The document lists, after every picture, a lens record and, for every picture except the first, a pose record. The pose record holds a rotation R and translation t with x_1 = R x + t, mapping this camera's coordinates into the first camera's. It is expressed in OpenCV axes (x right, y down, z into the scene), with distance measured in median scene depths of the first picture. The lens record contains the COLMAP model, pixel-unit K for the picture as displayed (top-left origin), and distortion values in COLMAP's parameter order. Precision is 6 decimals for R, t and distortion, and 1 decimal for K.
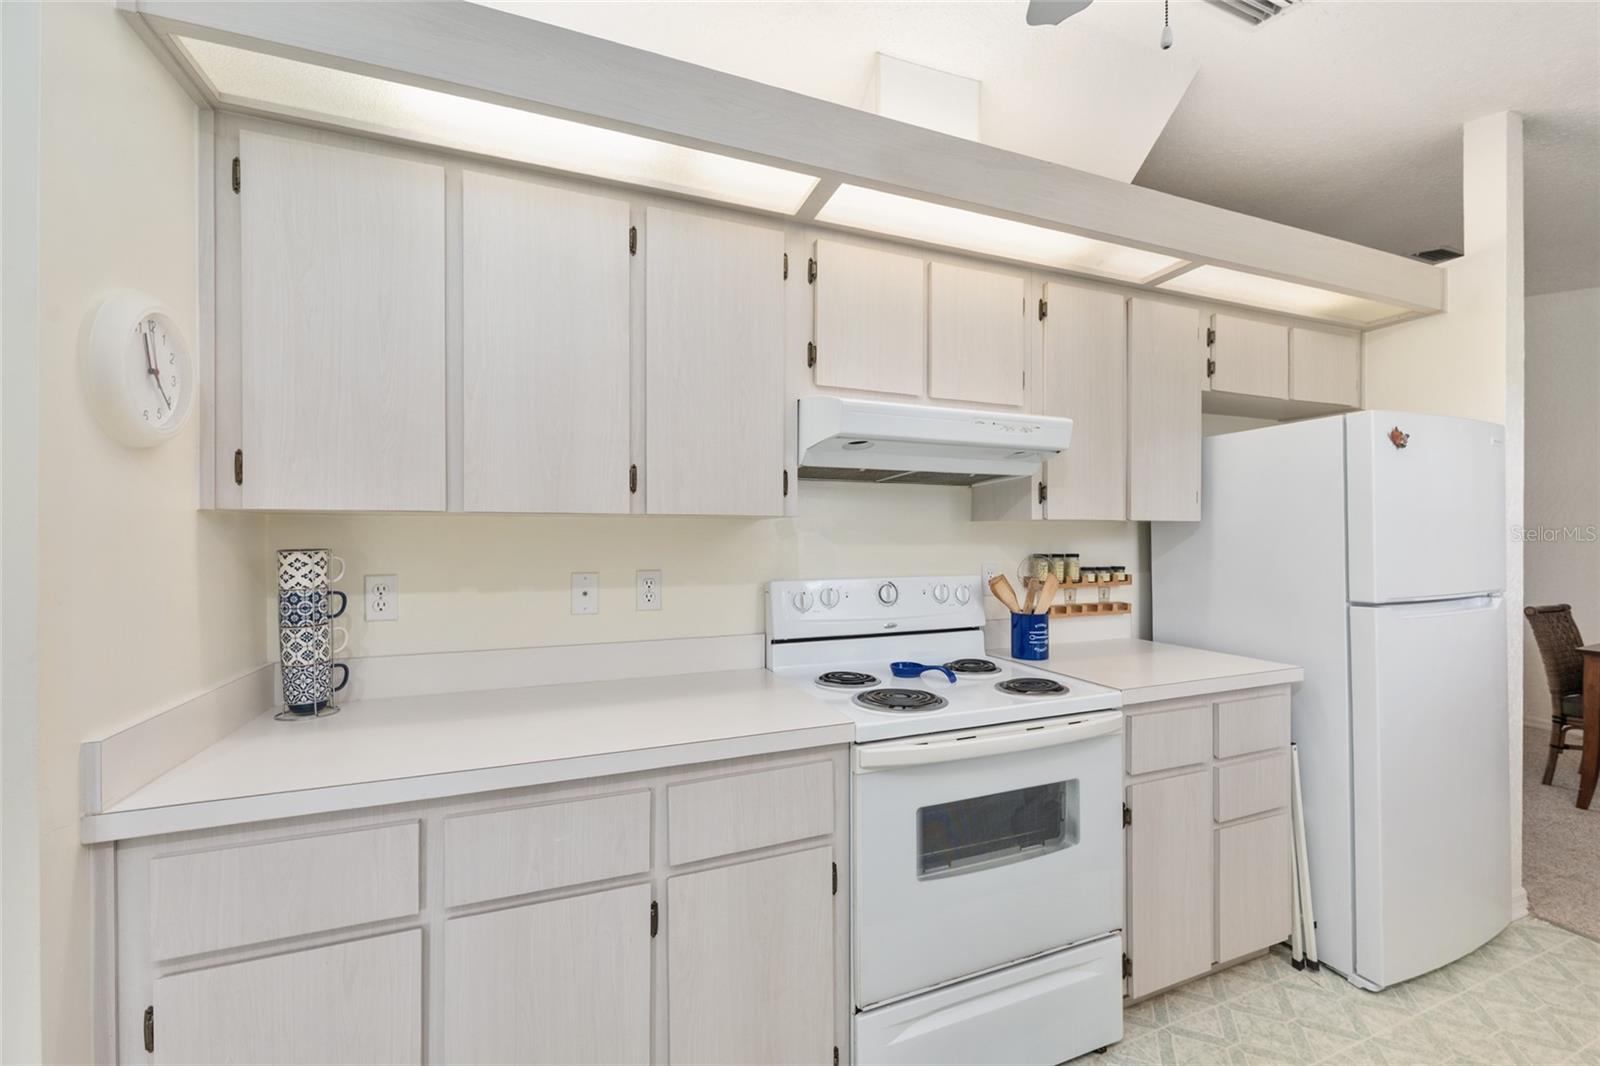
lens RADIAL K [[632.1, 0, 798.9], [0, 632.1, 544.3], [0, 0, 1]] dist [-0.000171, -0.000200]
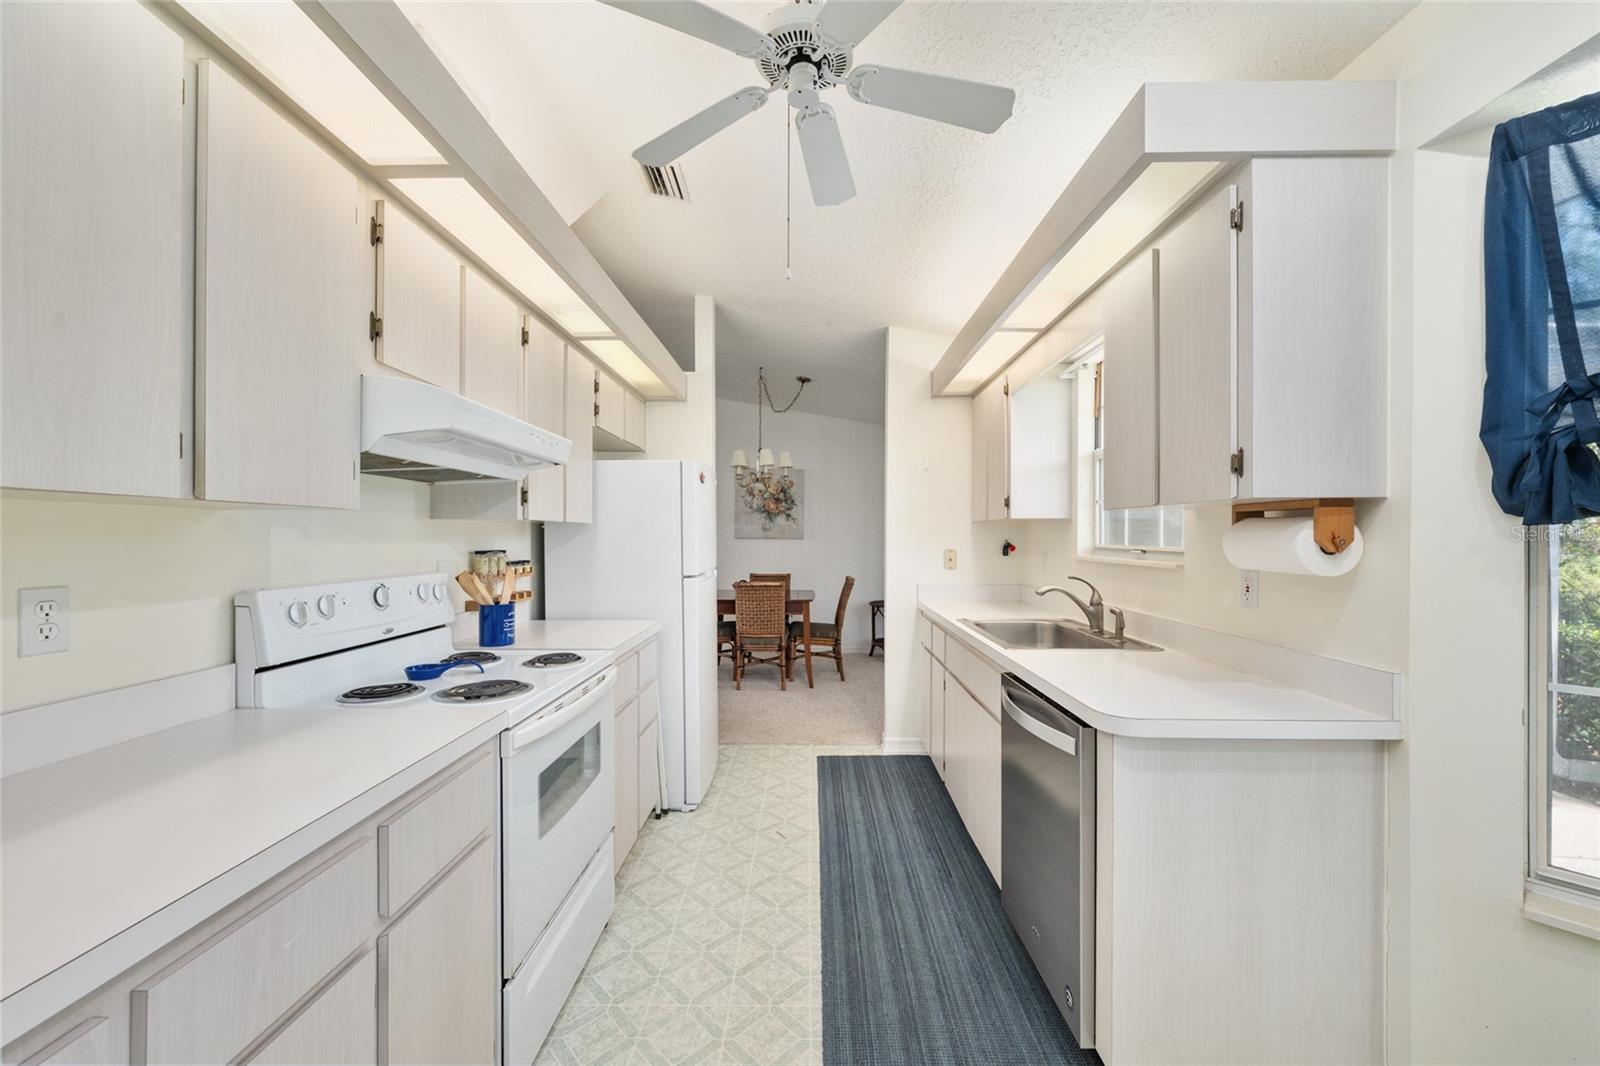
lens RADIAL K [[637.8, 0, 801.9], [0, 637.8, 539.0], [0, 0, 1]] dist [0.000458, -0.000056]
pose [[0.374481, -0.000815, 0.927234, -0.499929], [0.004505, 0.999989, -0.000940, -0.000648], [-0.927224, 0.004529, 0.374480, 0.098406]]
